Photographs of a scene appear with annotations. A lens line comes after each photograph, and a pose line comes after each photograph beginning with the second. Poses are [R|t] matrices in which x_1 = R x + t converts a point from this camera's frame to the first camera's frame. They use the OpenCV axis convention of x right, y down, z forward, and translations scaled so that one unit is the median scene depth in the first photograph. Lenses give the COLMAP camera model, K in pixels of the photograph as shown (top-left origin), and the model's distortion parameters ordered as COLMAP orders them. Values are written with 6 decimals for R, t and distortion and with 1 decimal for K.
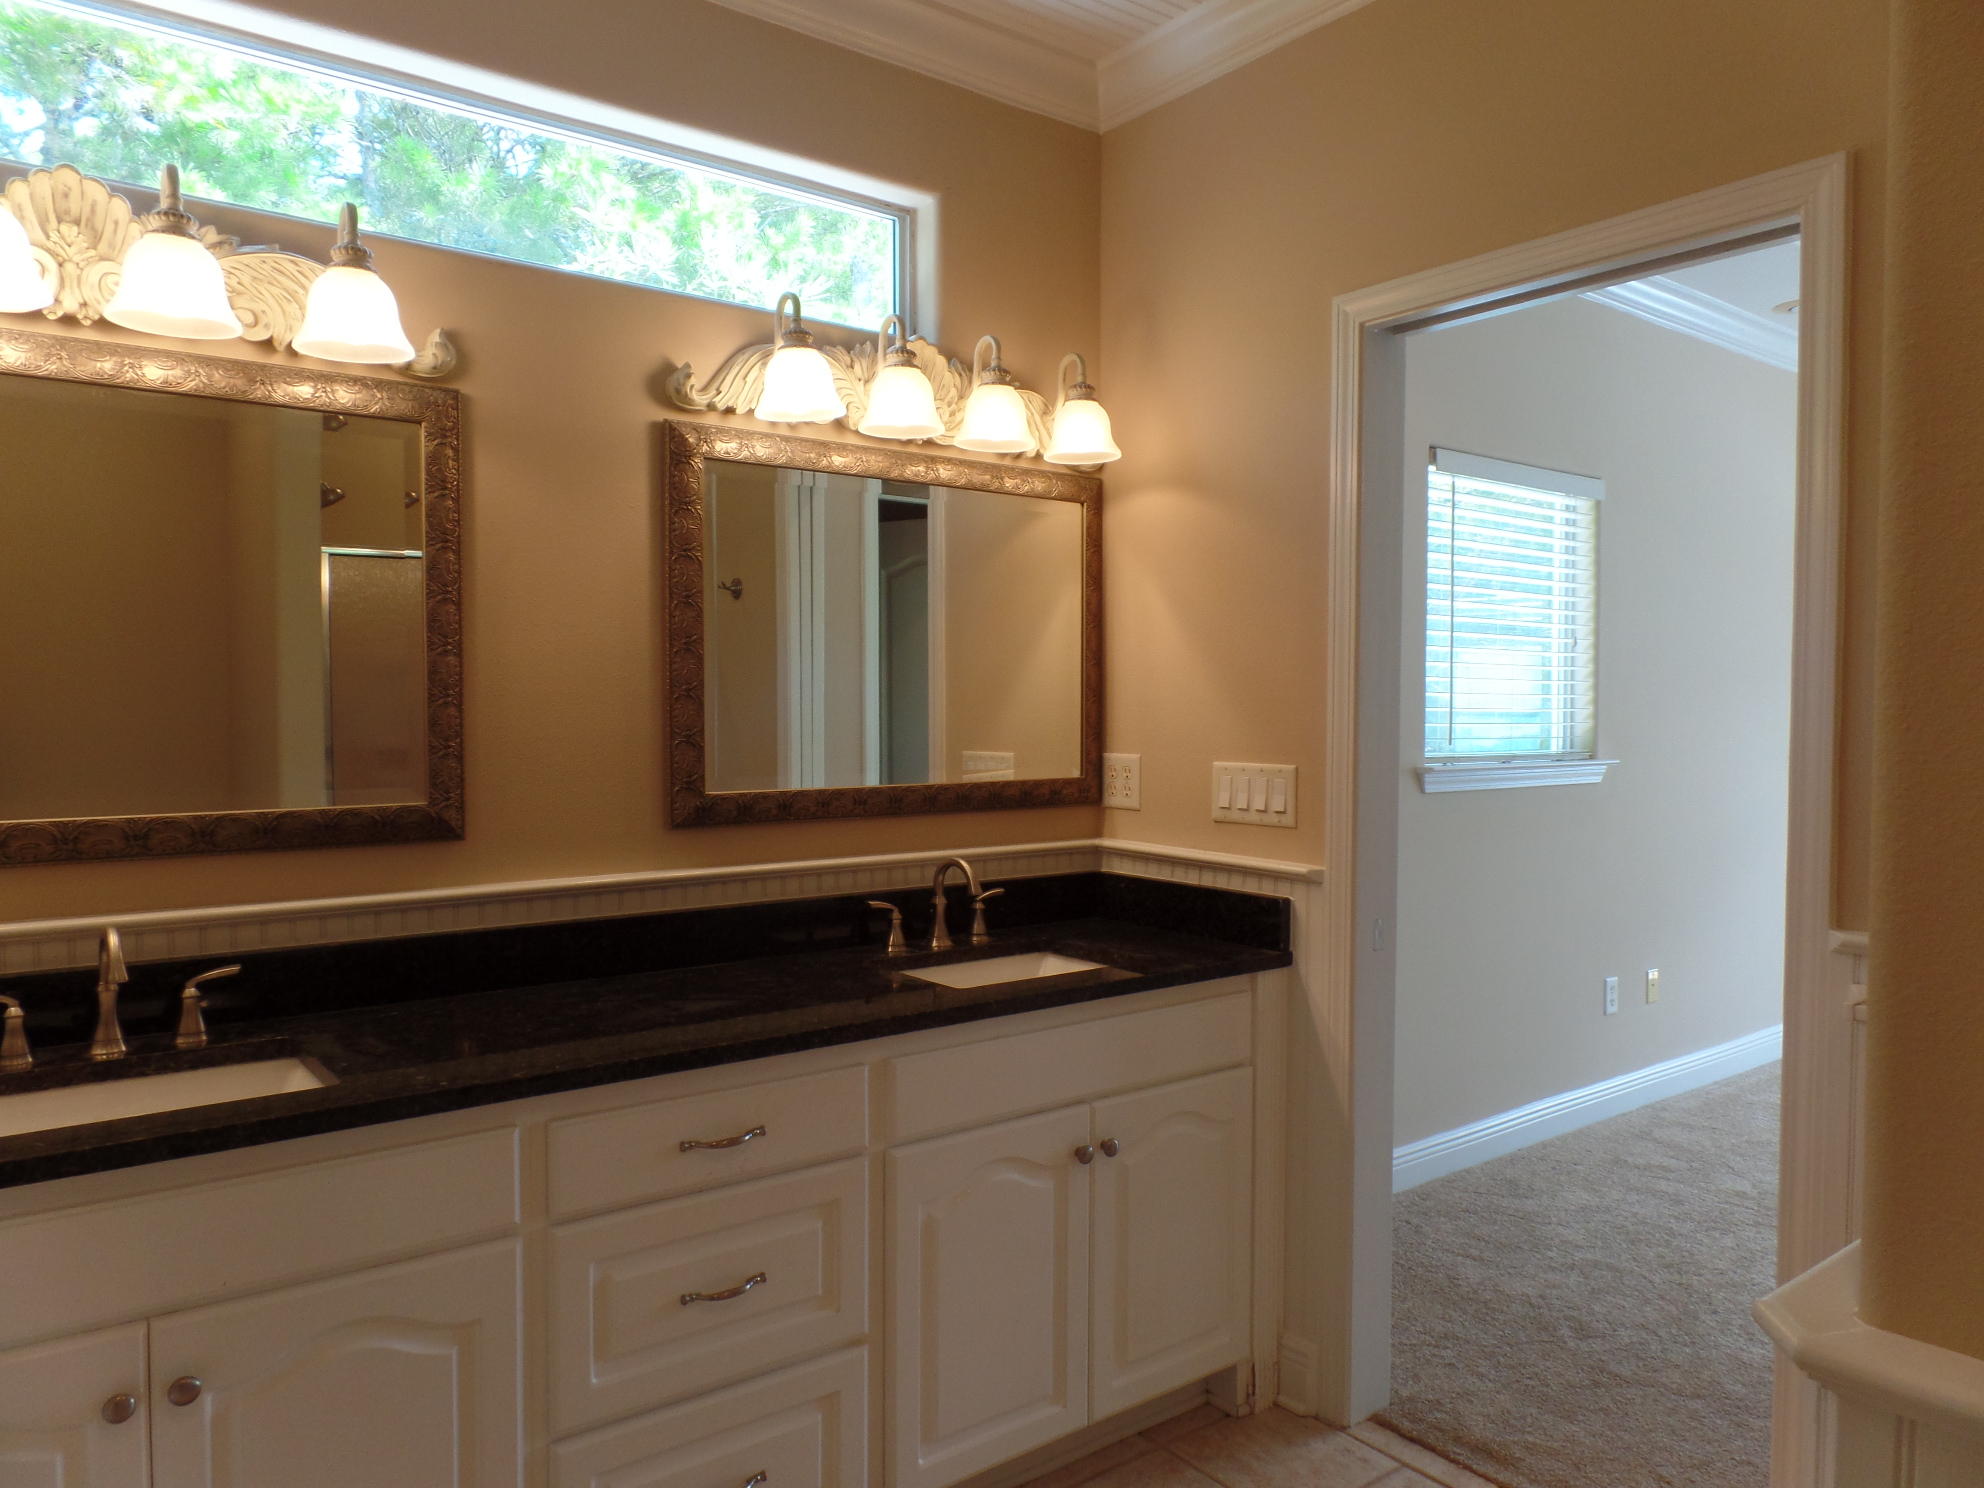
lens RADIAL K [[1361.7, 0, 993.6], [0, 1361.7, 749.7], [0, 0, 1]] dist [-0.009662, 0.002763]
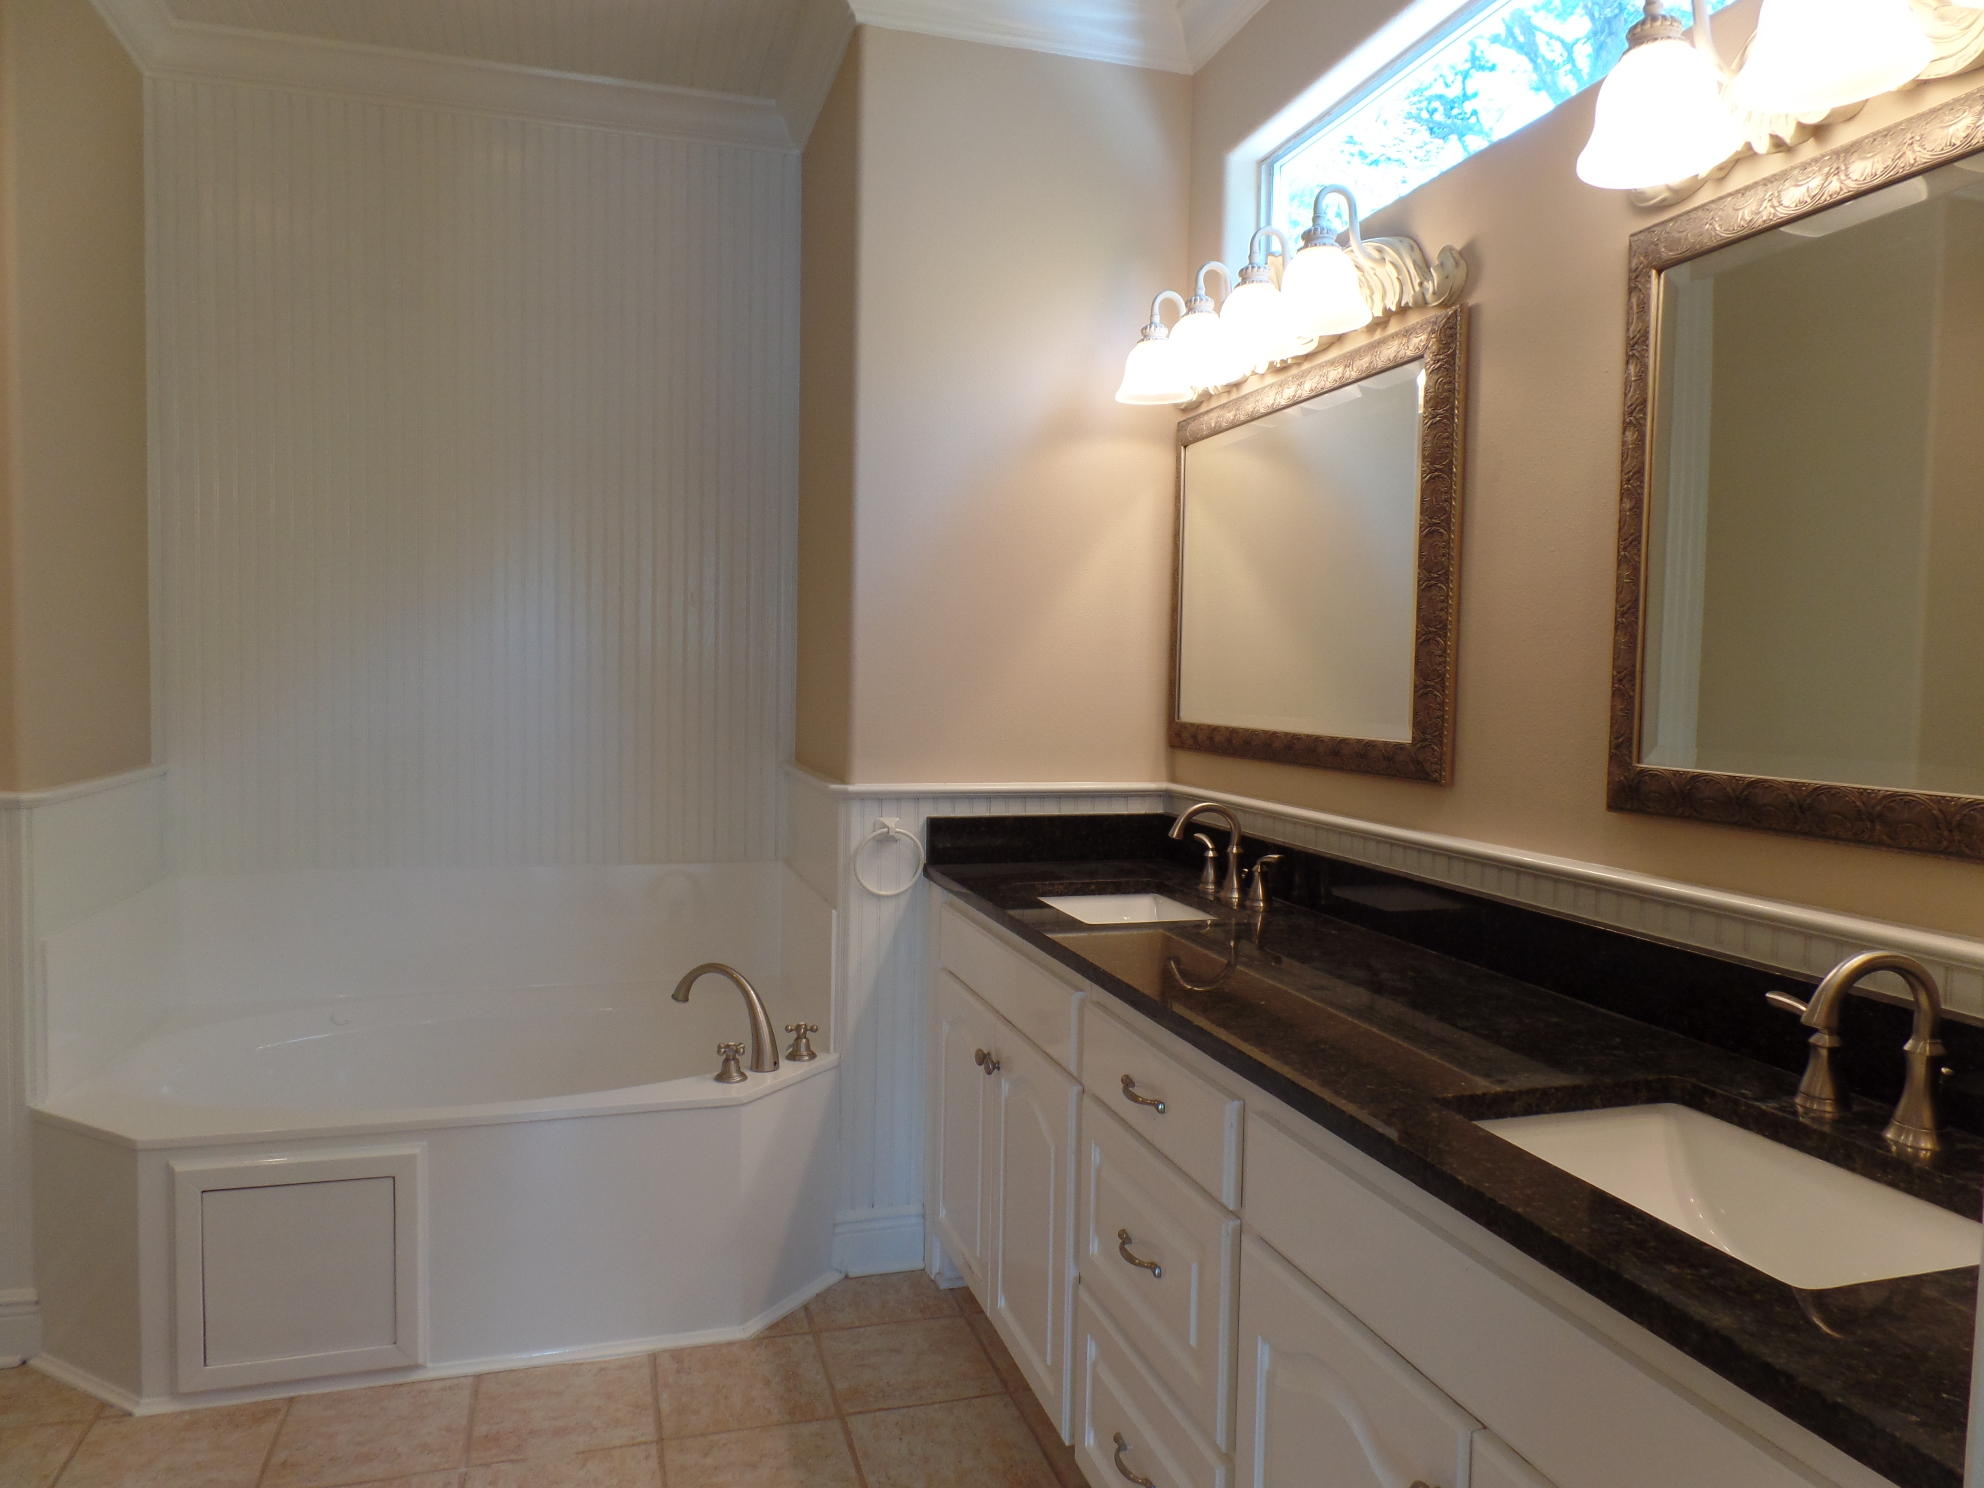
lens RADIAL K [[1361.7, 0, 993.6], [0, 1361.7, 749.7], [0, 0, 1]] dist [-0.009662, 0.002763]
pose [[-0.354083, 0.037460, -0.934463, 0.590220], [-0.055770, 0.996574, 0.061082, 0.001350], [0.933550, 0.073743, -0.350781, 1.022573]]
